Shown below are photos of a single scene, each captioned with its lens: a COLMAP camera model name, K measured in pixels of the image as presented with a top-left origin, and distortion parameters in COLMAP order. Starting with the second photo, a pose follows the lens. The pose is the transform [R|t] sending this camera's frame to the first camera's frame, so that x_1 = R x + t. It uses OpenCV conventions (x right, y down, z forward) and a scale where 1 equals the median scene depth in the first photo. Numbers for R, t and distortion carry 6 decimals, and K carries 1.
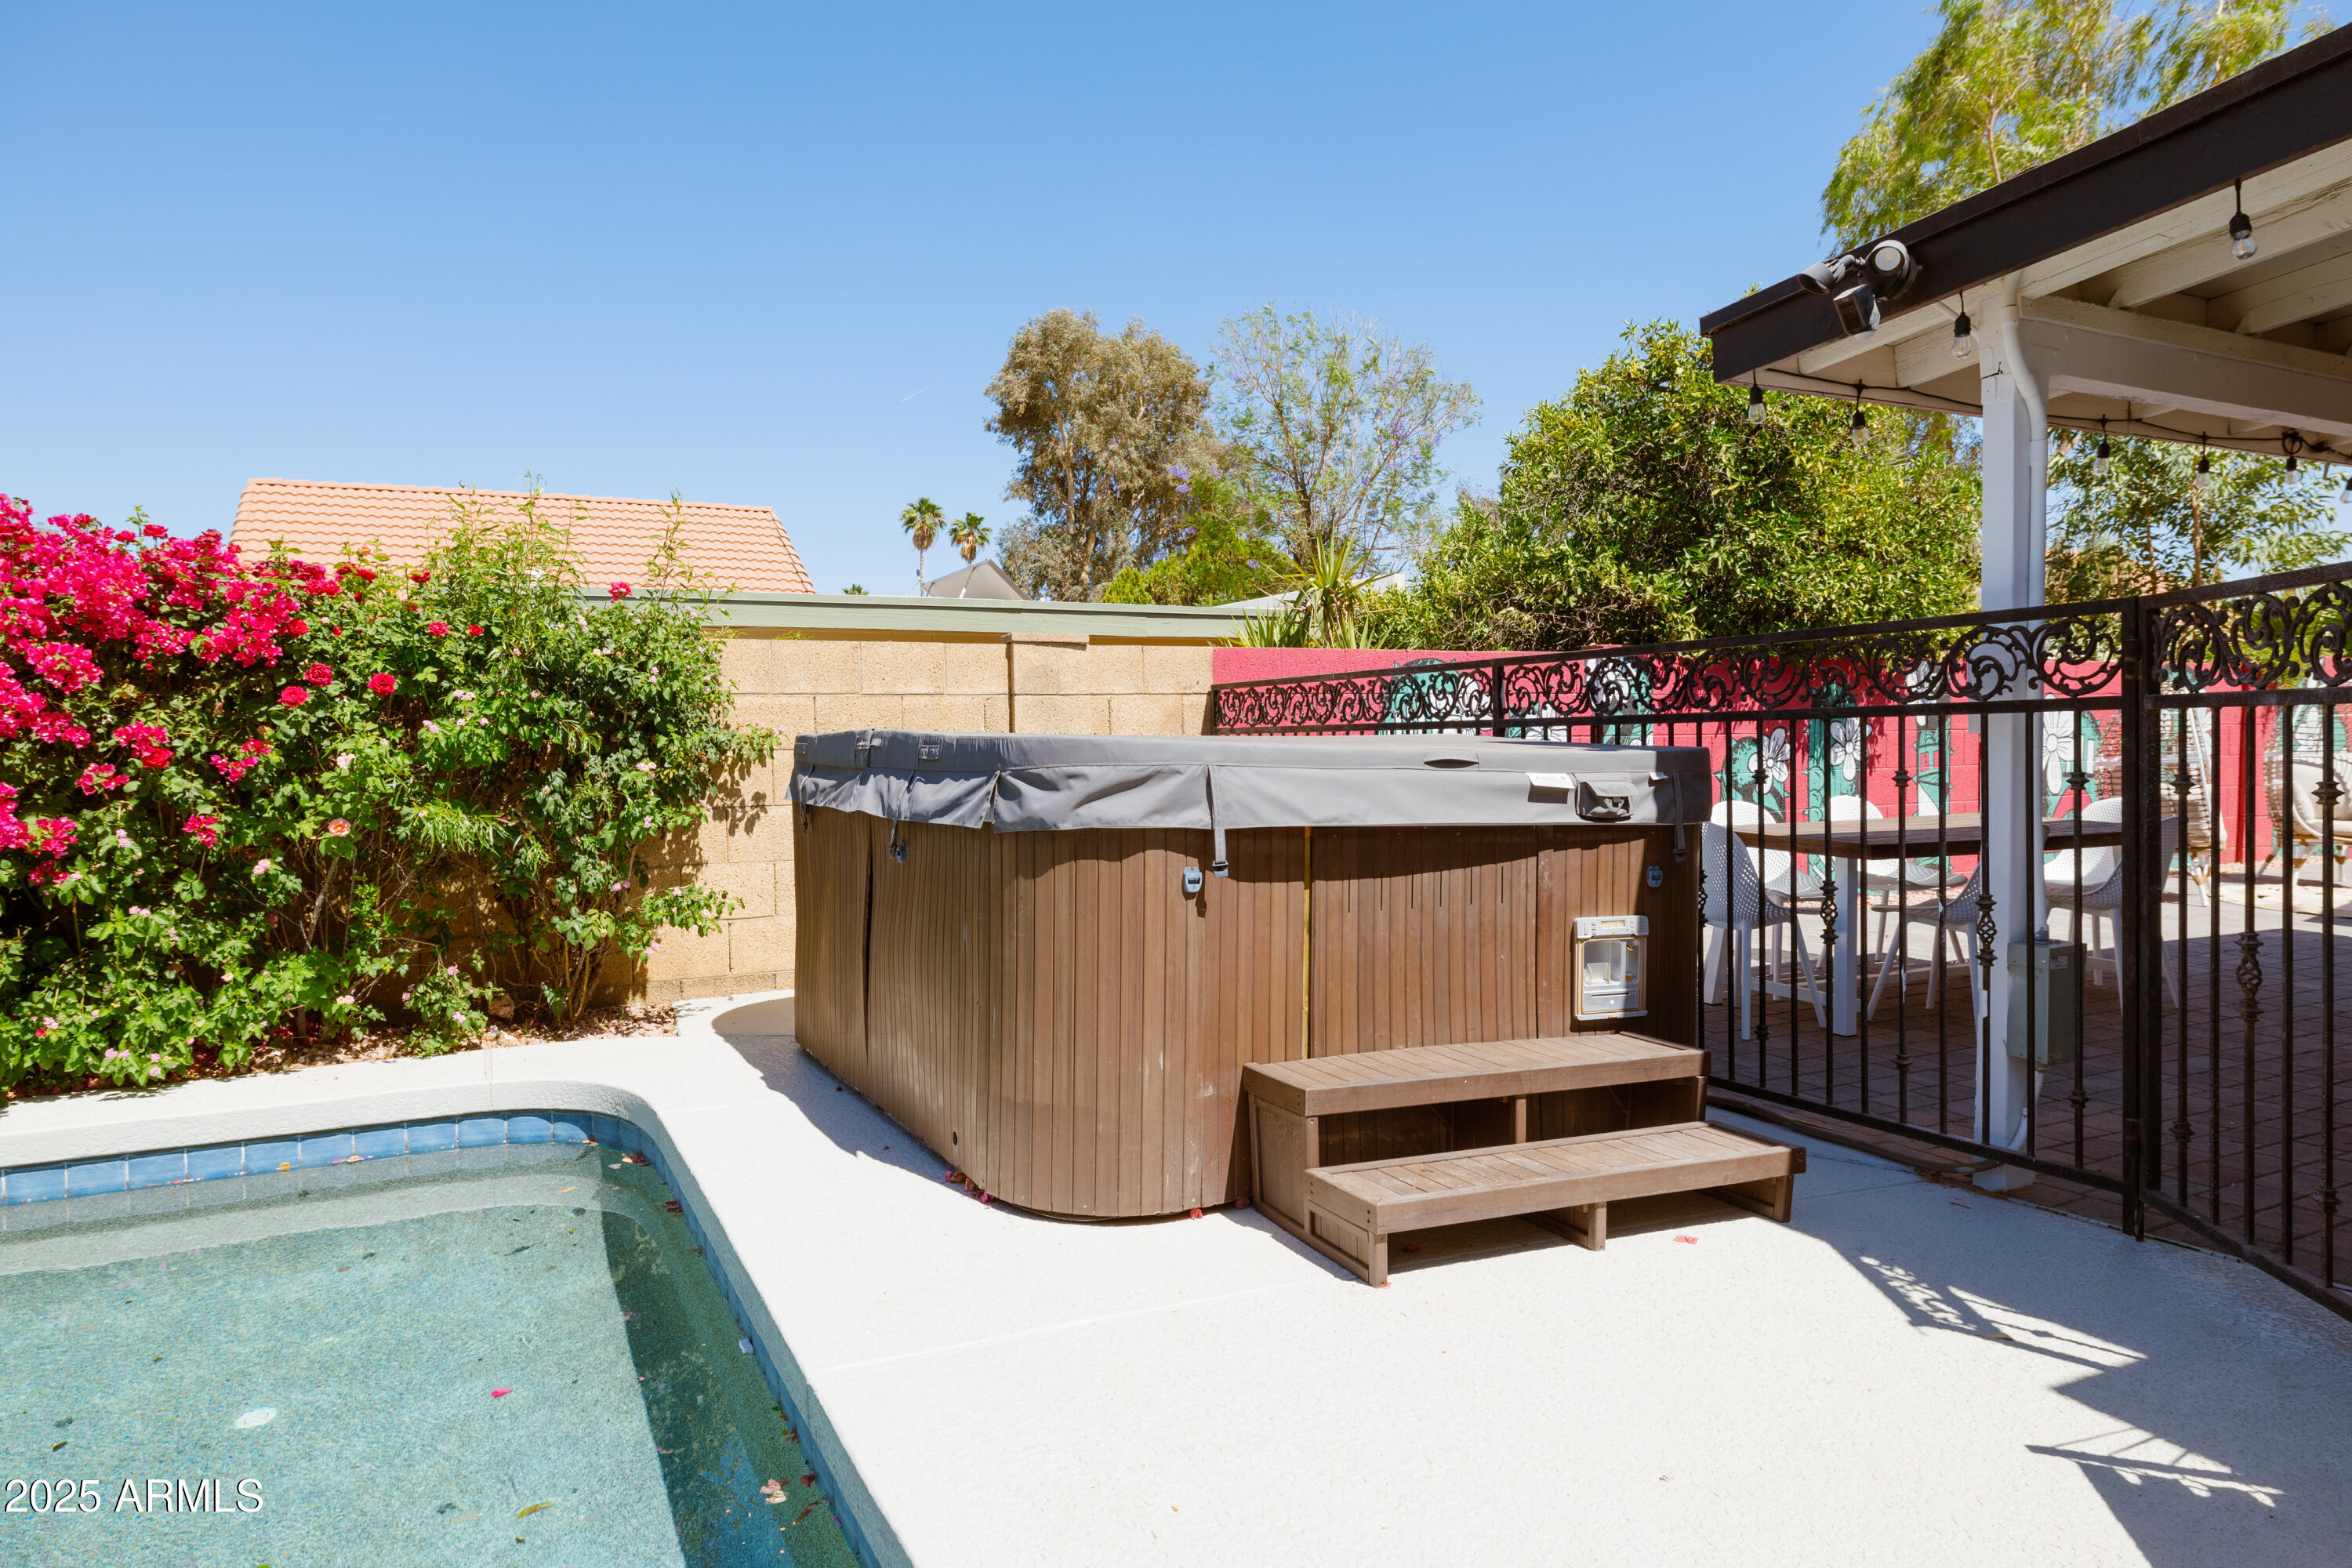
lens RADIAL K [[1425.3, 0, 1176.0], [0, 1425.3, 784.0], [0, 0, 1]] dist [0.017521, 0.000829]
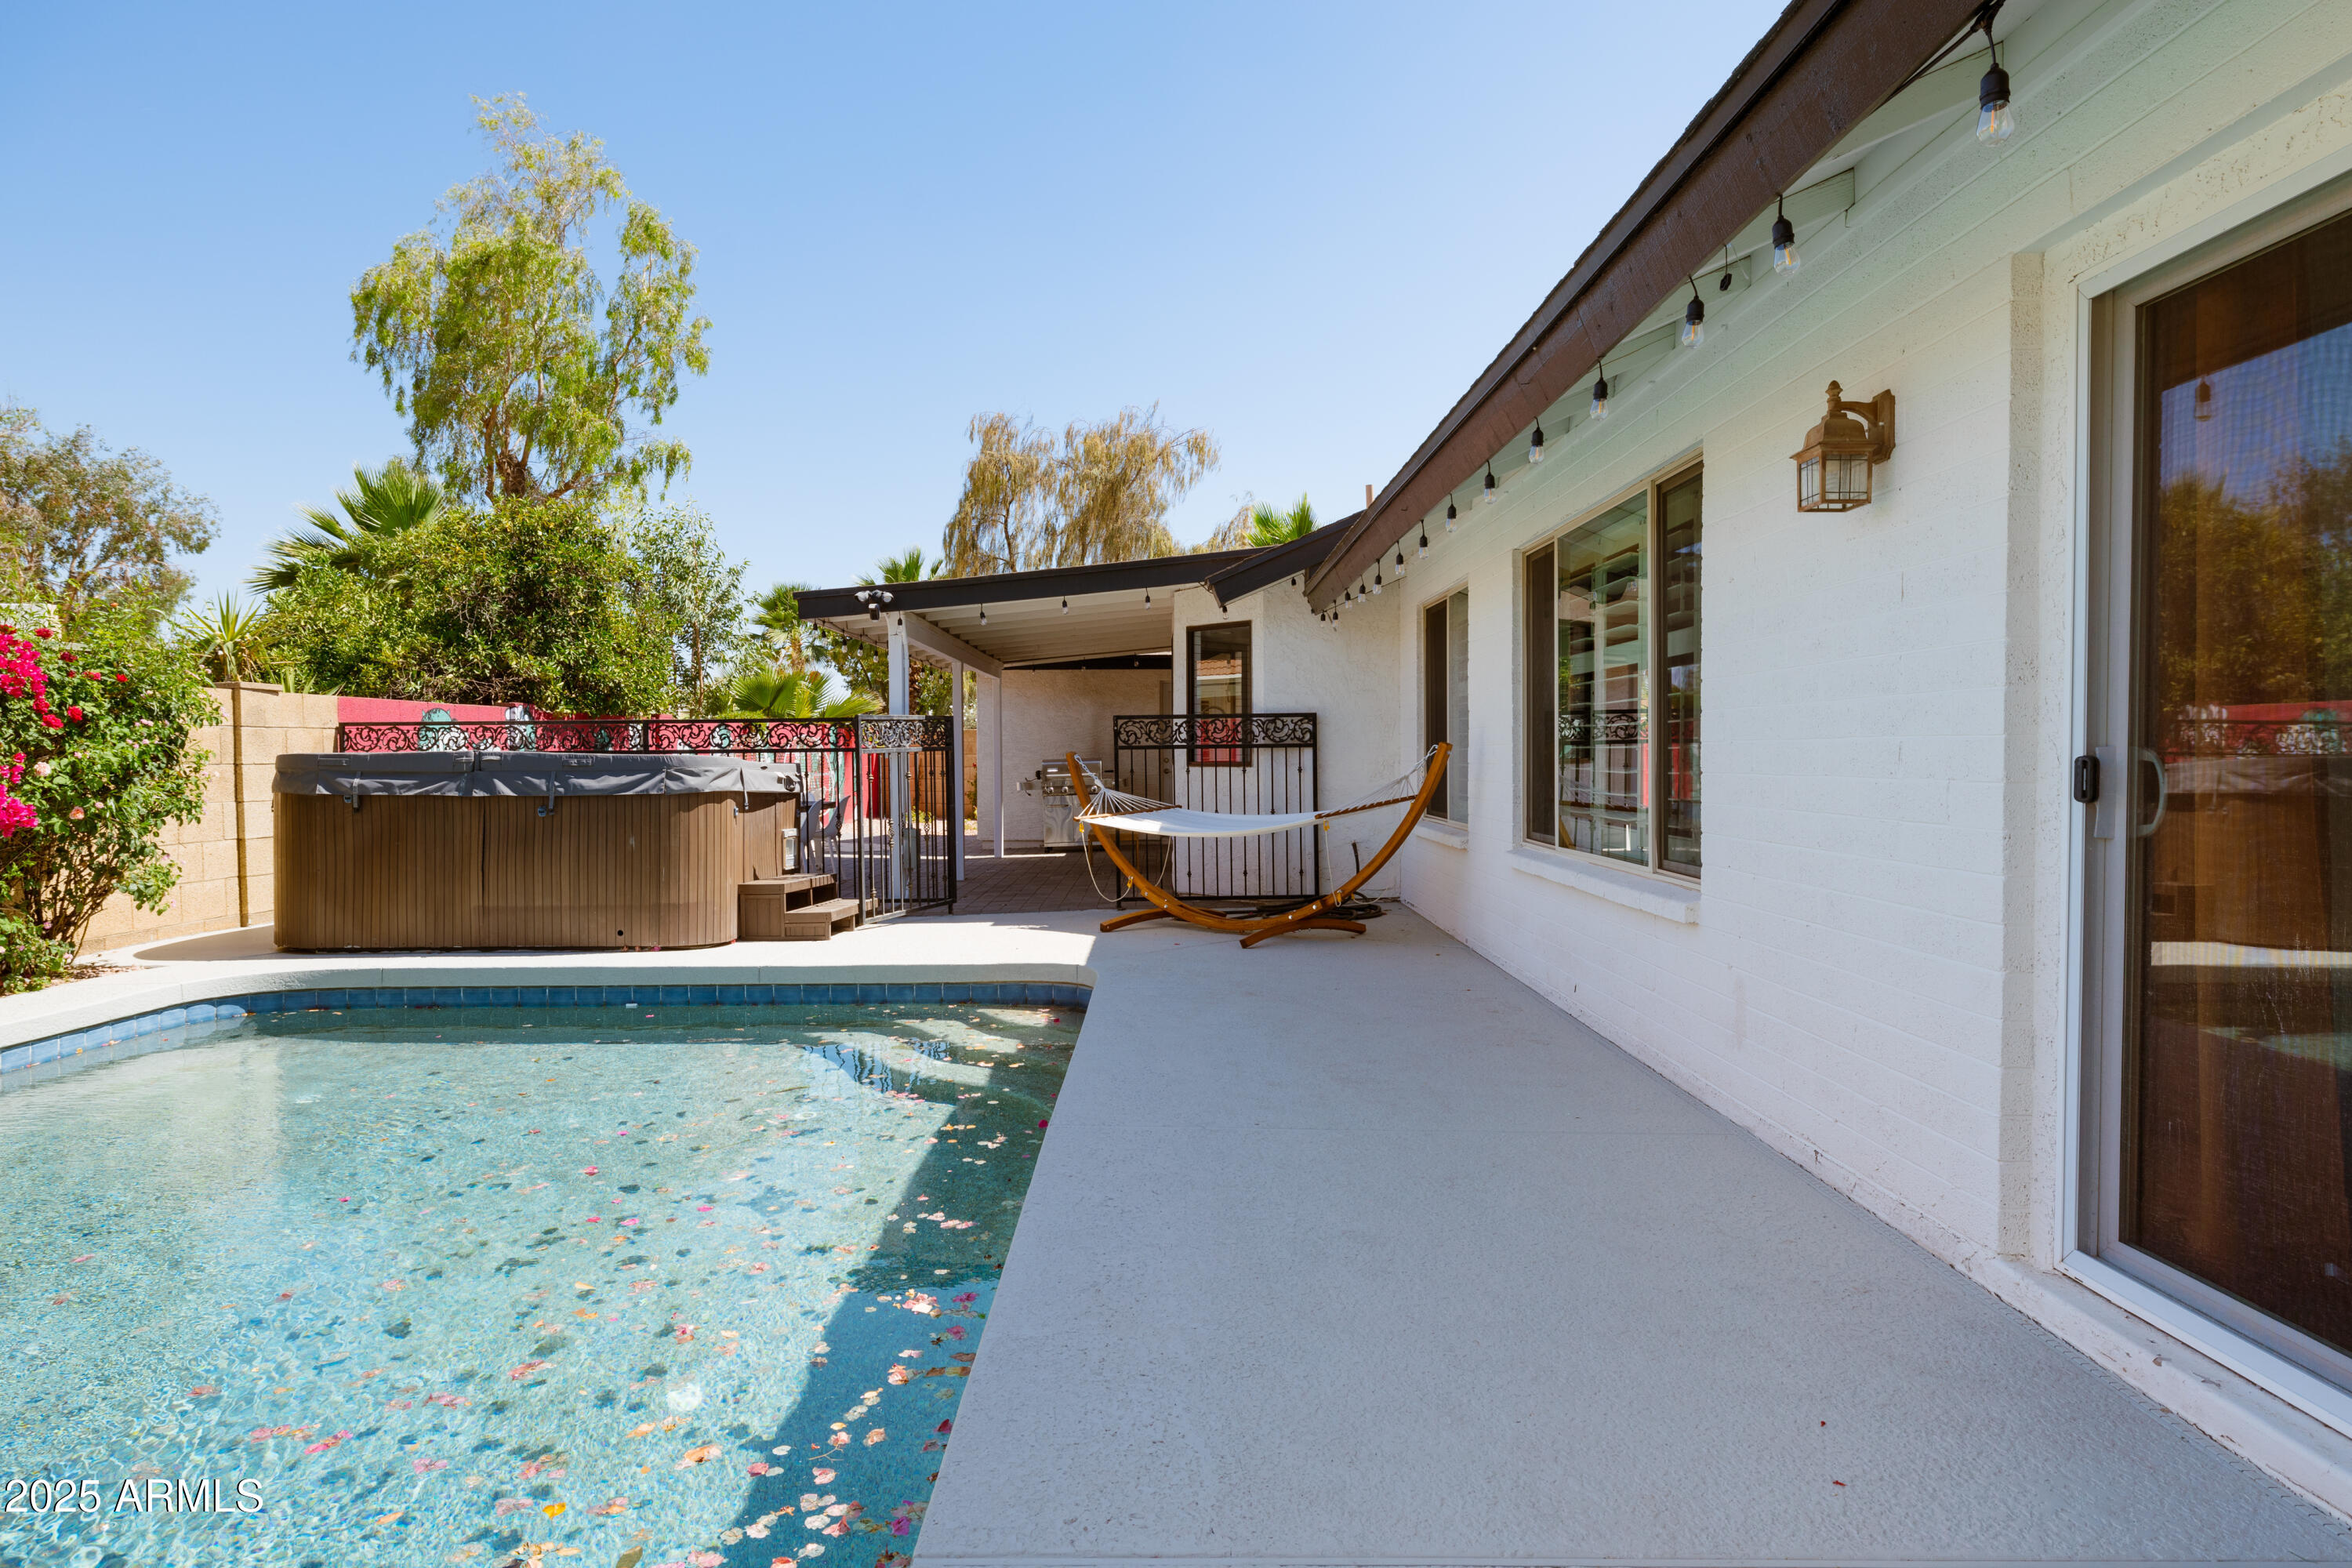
lens RADIAL K [[1354.8, 0, 1176.0], [0, 1354.8, 784.0], [0, 0, 1]] dist [-0.000025, -0.000001]
pose [[0.440746, -0.008802, 0.897589, -1.620931], [0.029291, 0.999560, -0.004581, 0.046290], [-0.897154, 0.028310, 0.440810, -0.705842]]
